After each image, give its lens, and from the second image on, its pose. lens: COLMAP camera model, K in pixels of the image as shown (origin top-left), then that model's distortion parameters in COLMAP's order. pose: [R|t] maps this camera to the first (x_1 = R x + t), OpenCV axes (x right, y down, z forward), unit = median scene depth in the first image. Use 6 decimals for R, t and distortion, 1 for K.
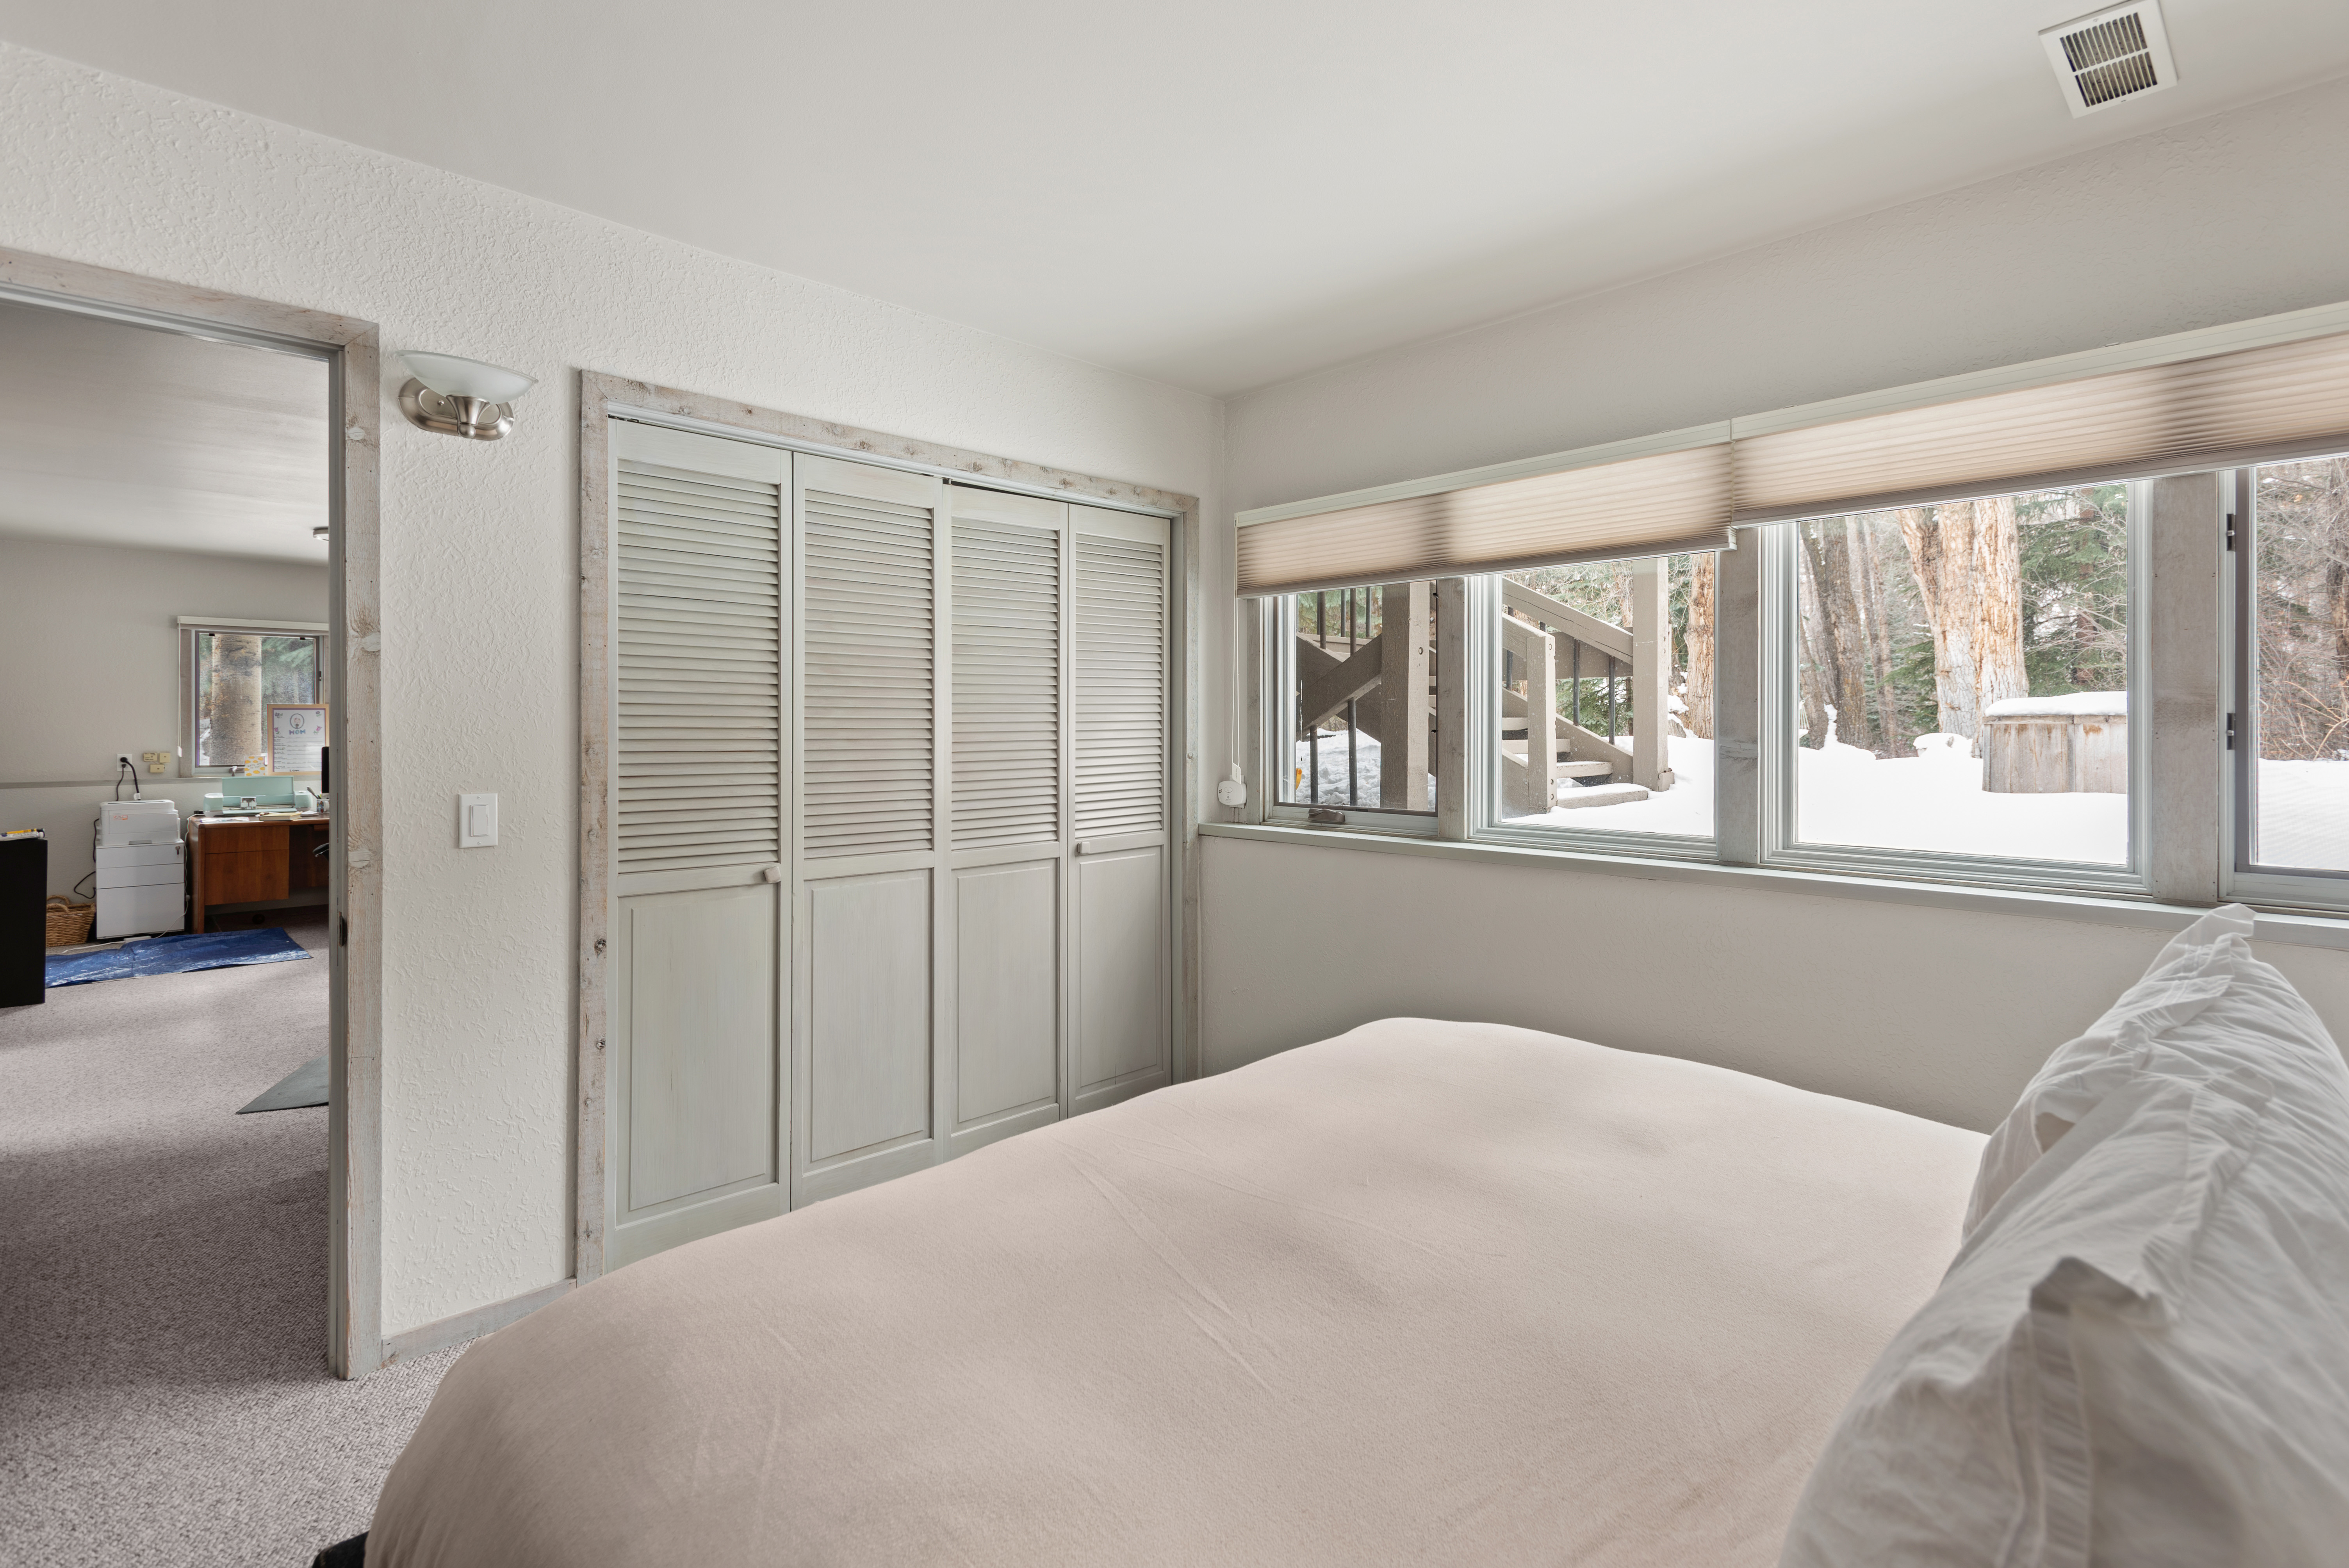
lens RADIAL K [[1120.7, 0, 1172.8], [0, 1120.7, 729.5], [0, 0, 1]] dist [0.011037, -0.000161]
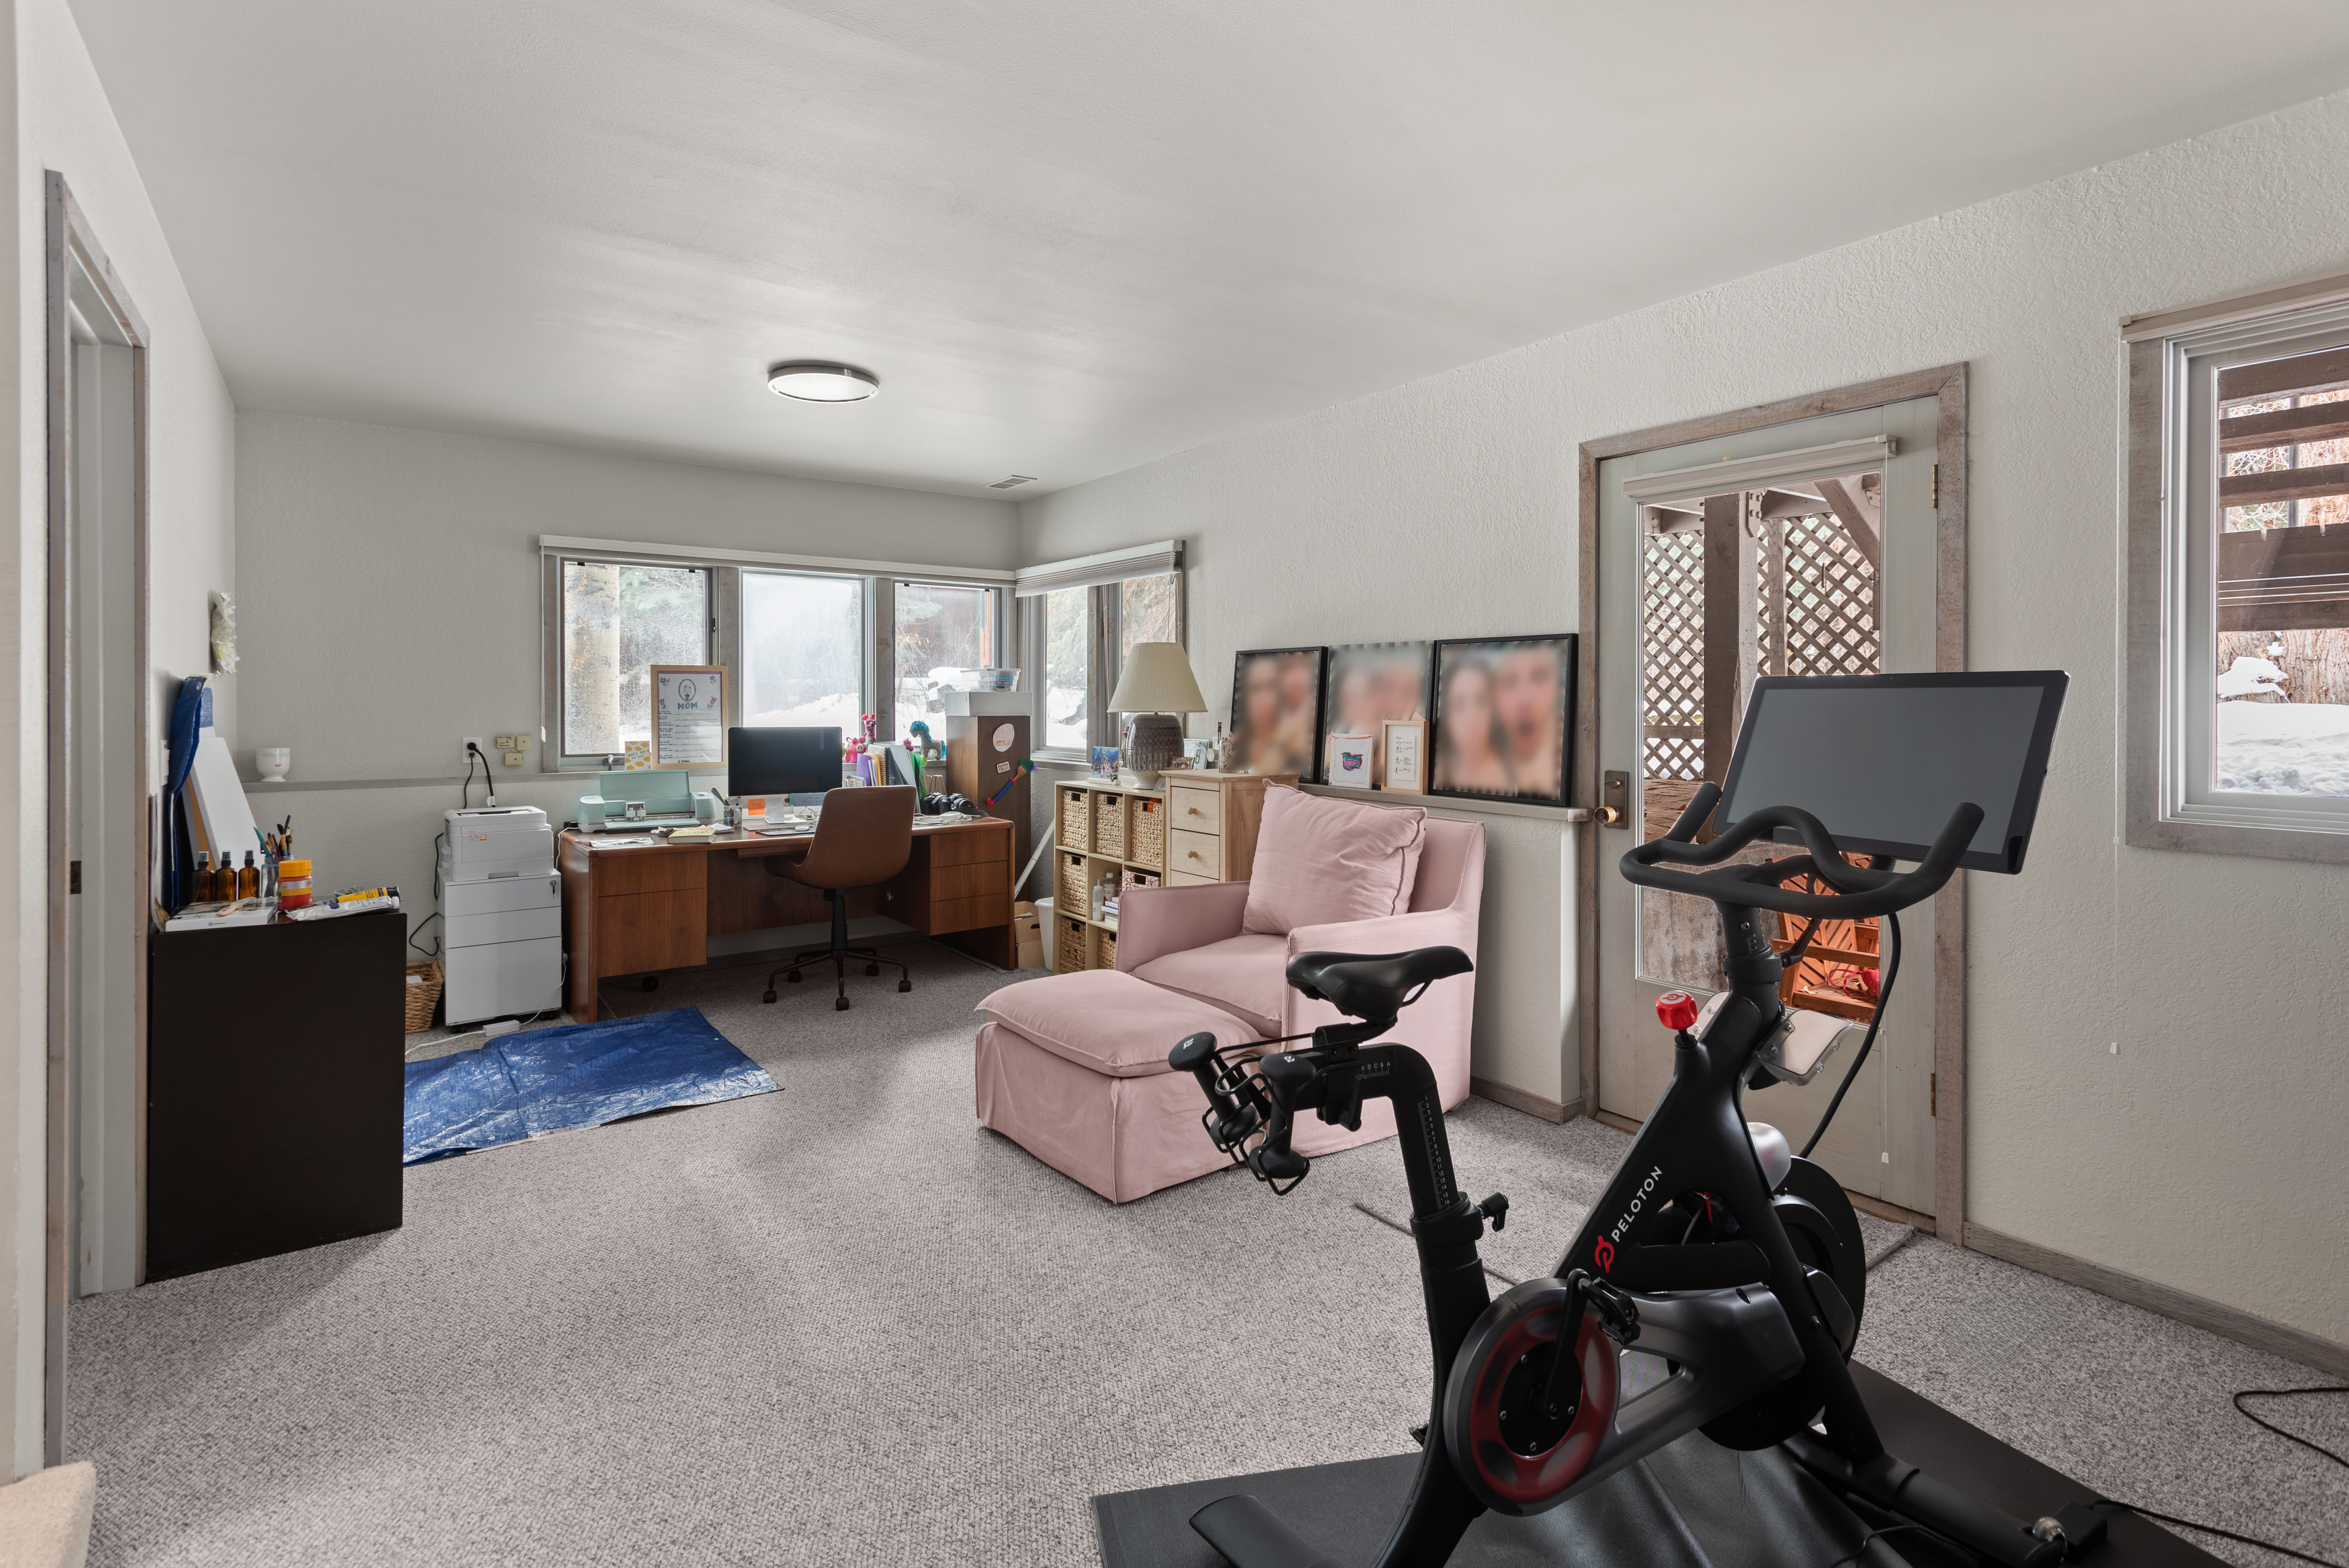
lens RADIAL K [[1120.7, 0, 1168.3], [0, 1120.7, 707.3], [0, 0, 1]] dist [0.011037, -0.000161]
pose [[0.989220, -0.002599, -0.146415, -0.419649], [0.002343, 0.999995, -0.001923, 0.005672], [0.146420, 0.001559, 0.989221, 0.397121]]
